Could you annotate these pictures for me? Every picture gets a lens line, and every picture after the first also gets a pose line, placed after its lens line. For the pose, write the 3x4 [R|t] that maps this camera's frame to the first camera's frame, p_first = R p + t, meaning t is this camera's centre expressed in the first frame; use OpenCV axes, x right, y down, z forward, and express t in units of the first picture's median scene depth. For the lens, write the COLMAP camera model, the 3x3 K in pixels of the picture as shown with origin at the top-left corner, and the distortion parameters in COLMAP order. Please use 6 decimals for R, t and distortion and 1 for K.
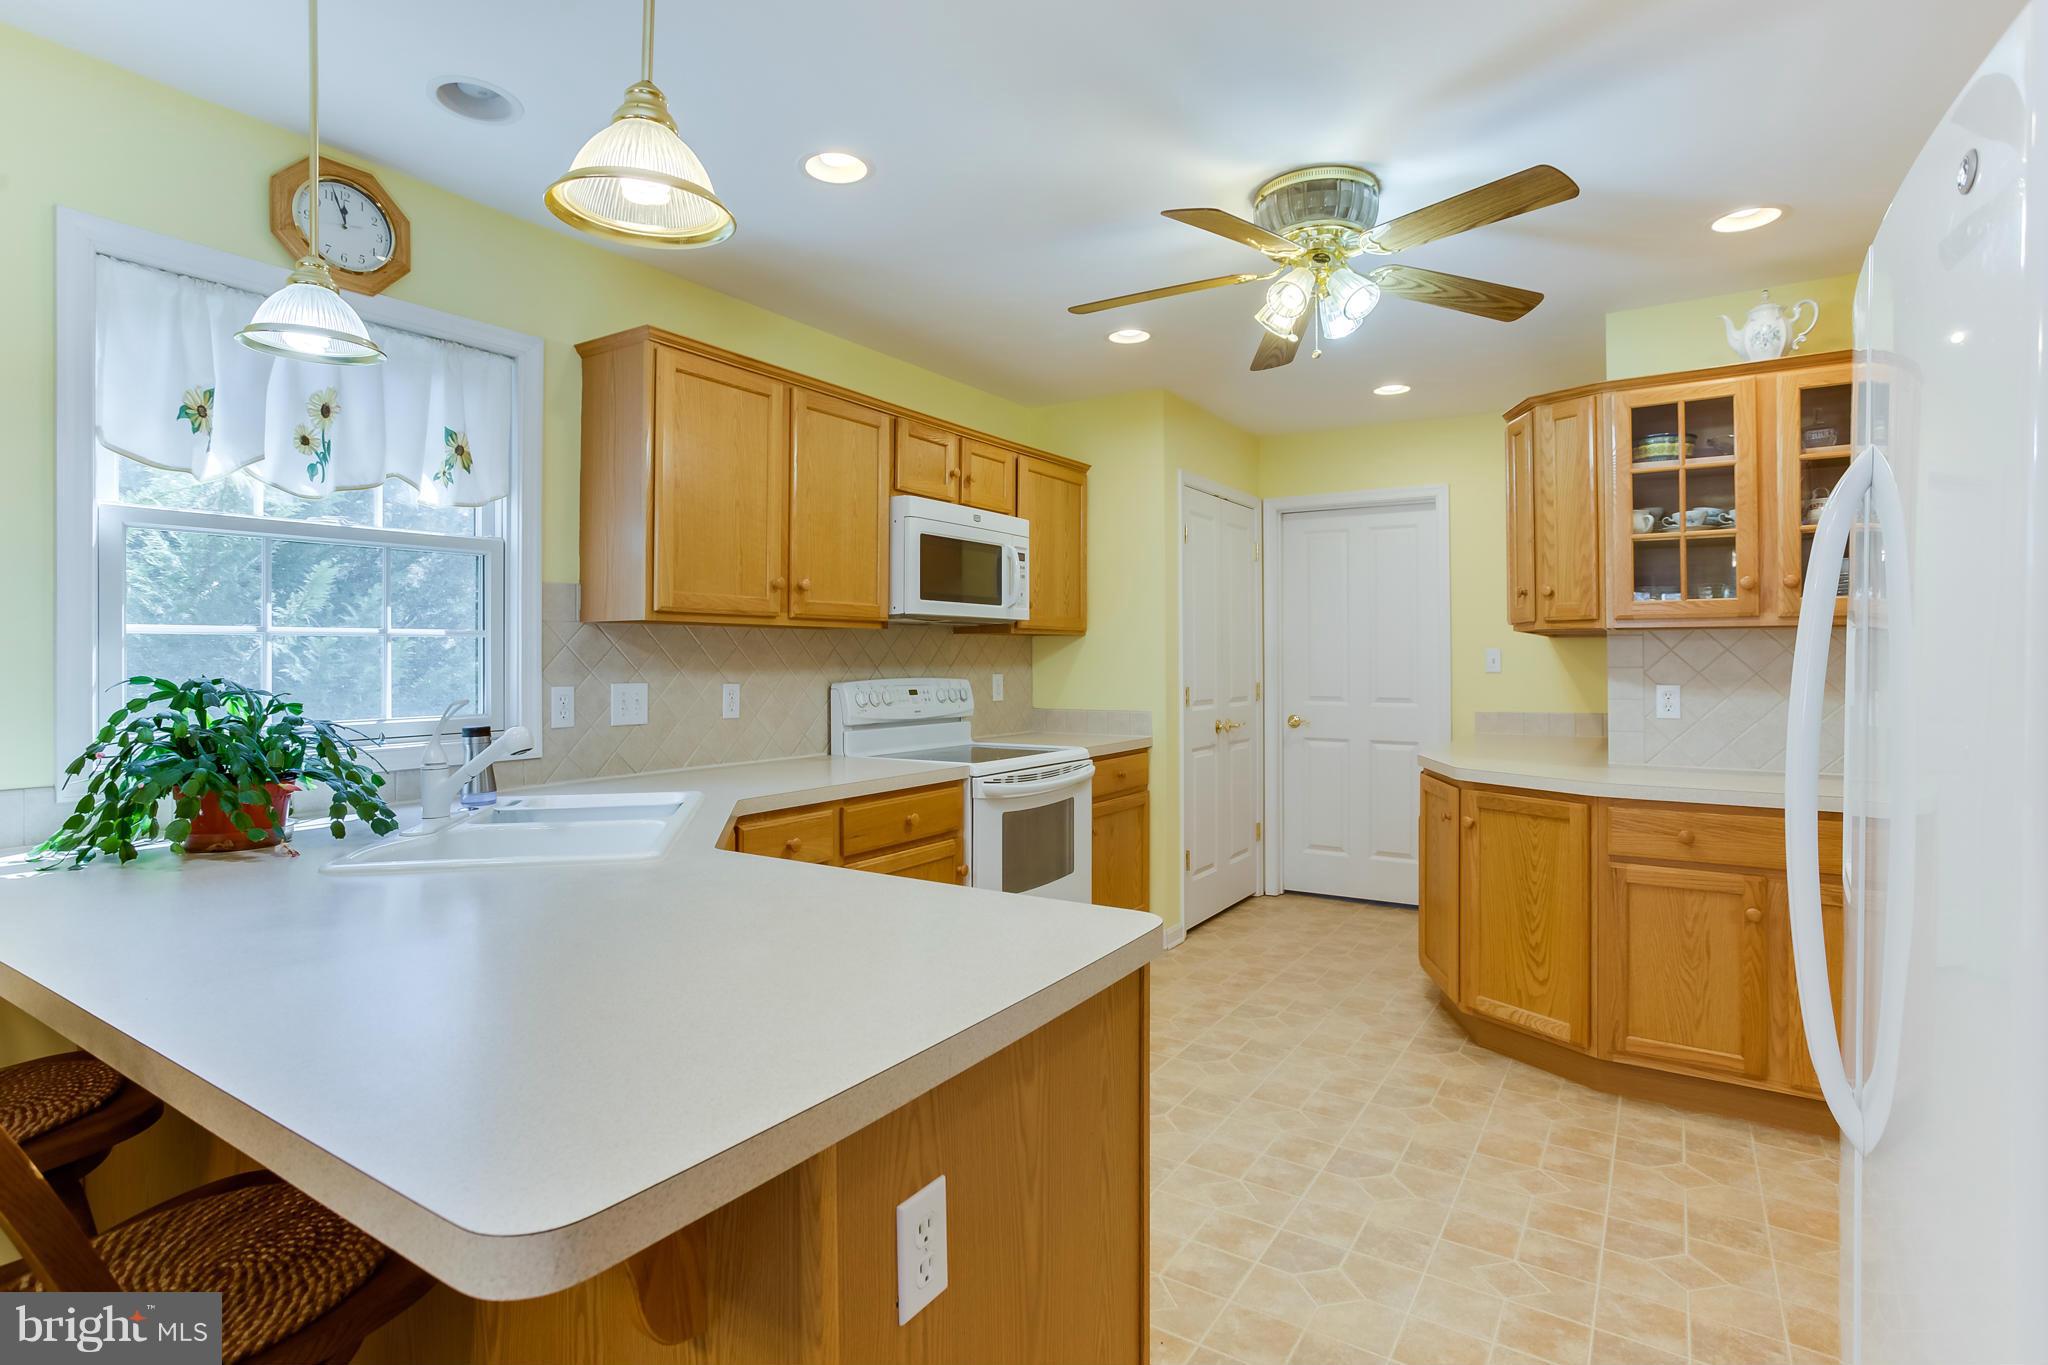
lens RADIAL K [[1000.6, 0, 1026.2], [0, 1000.6, 667.5], [0, 0, 1]] dist [-0.032862, 0.004679]
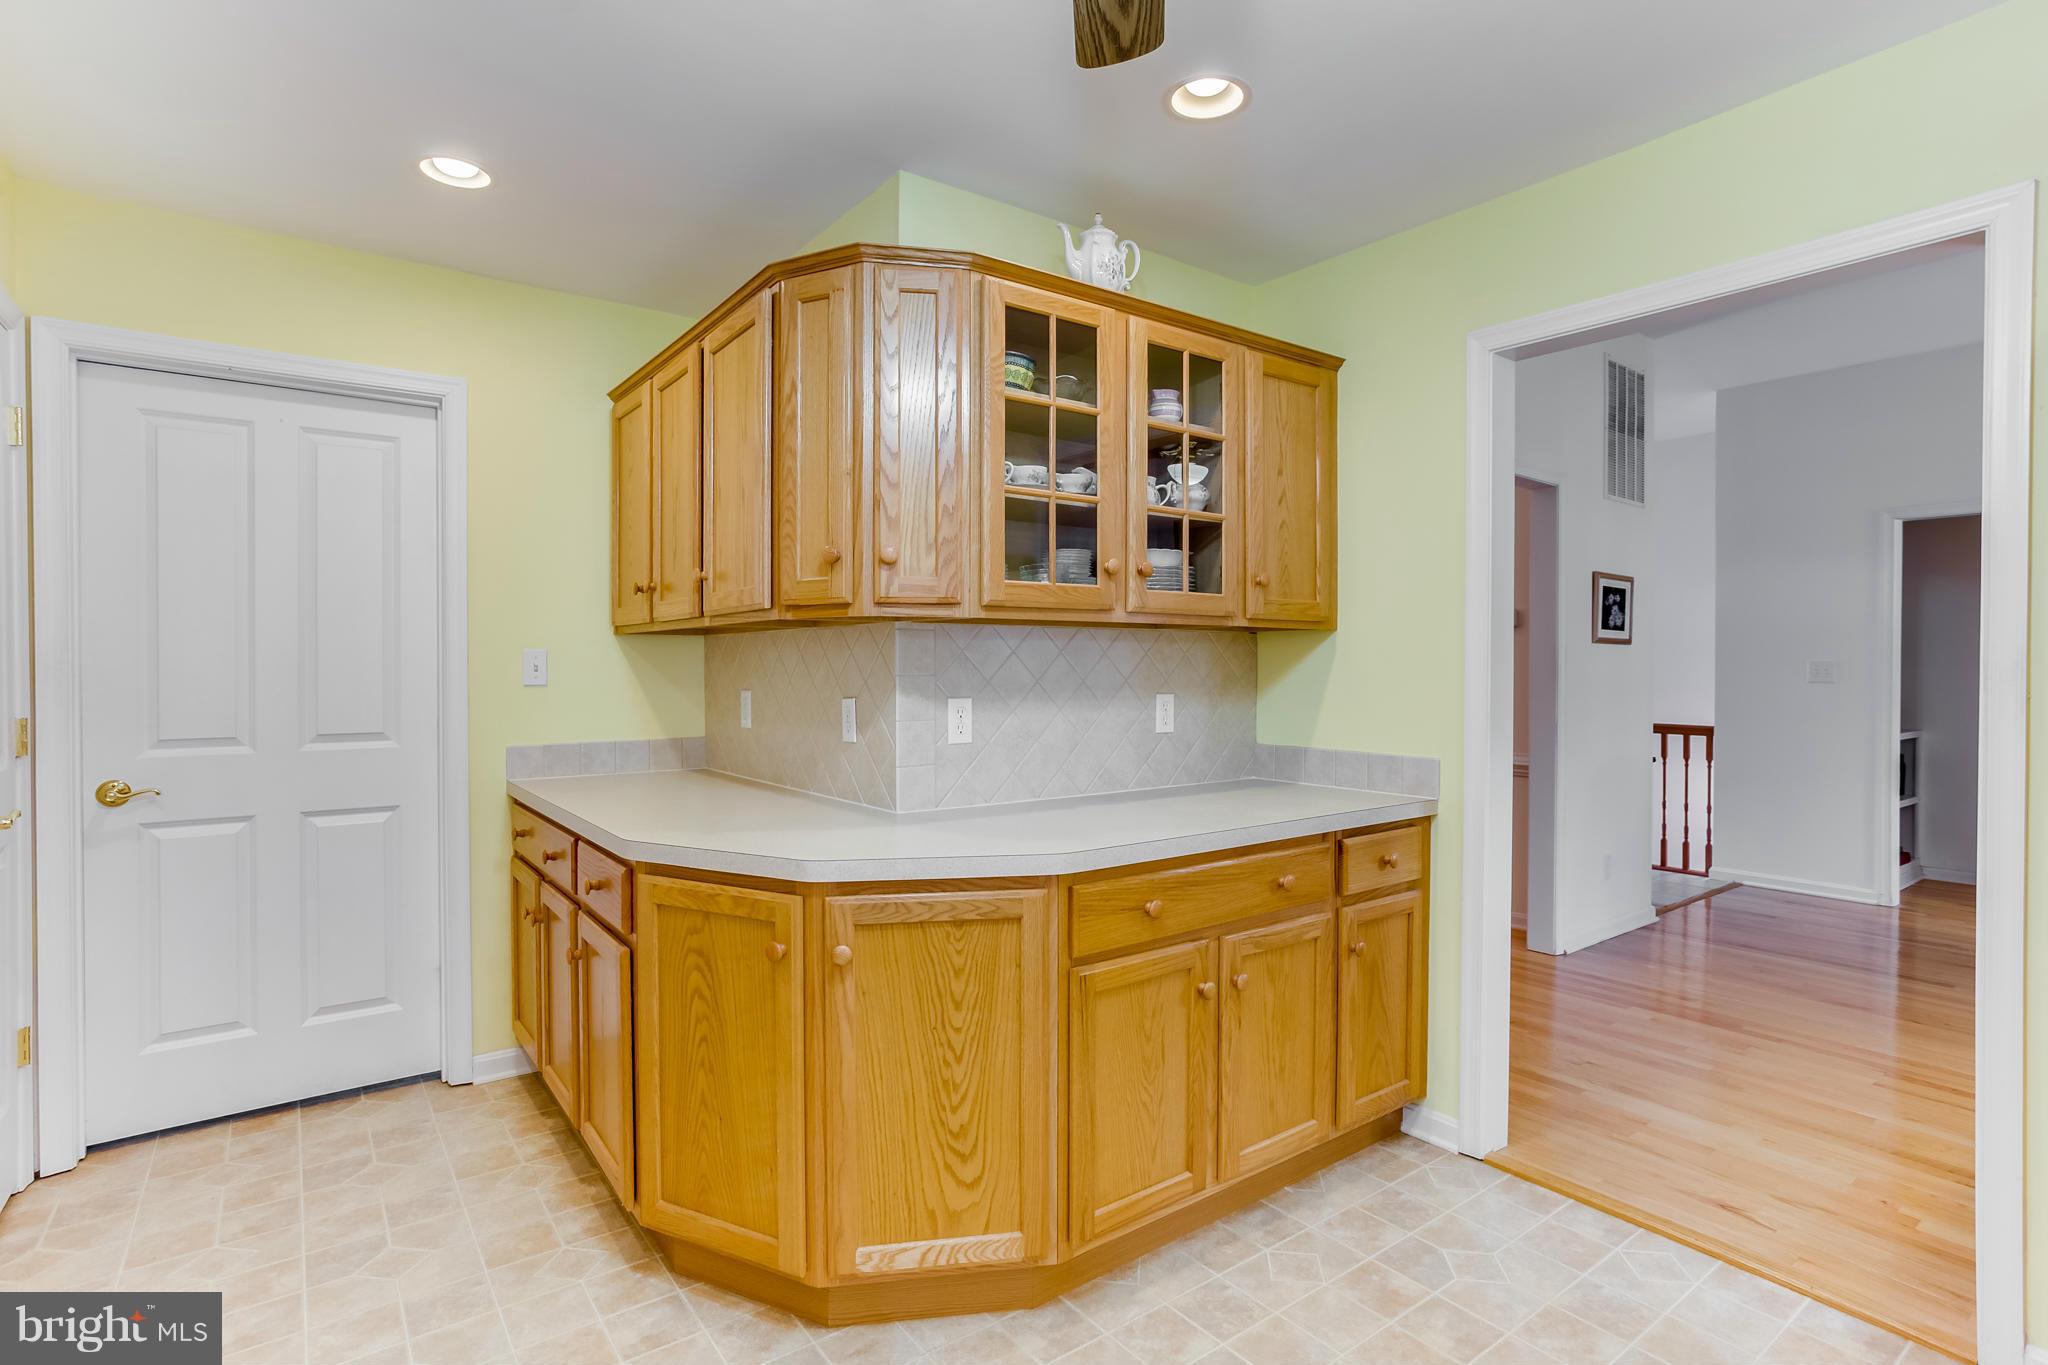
lens RADIAL K [[1000.6, 0, 1020.7], [0, 1000.6, 678.0], [0, 0, 1]] dist [-0.032862, 0.004679]
pose [[0.350534, -0.012311, 0.936469, -0.047056], [0.009048, 0.999911, 0.009758, -0.005480], [-0.936506, 0.005053, 0.350614, 0.746899]]
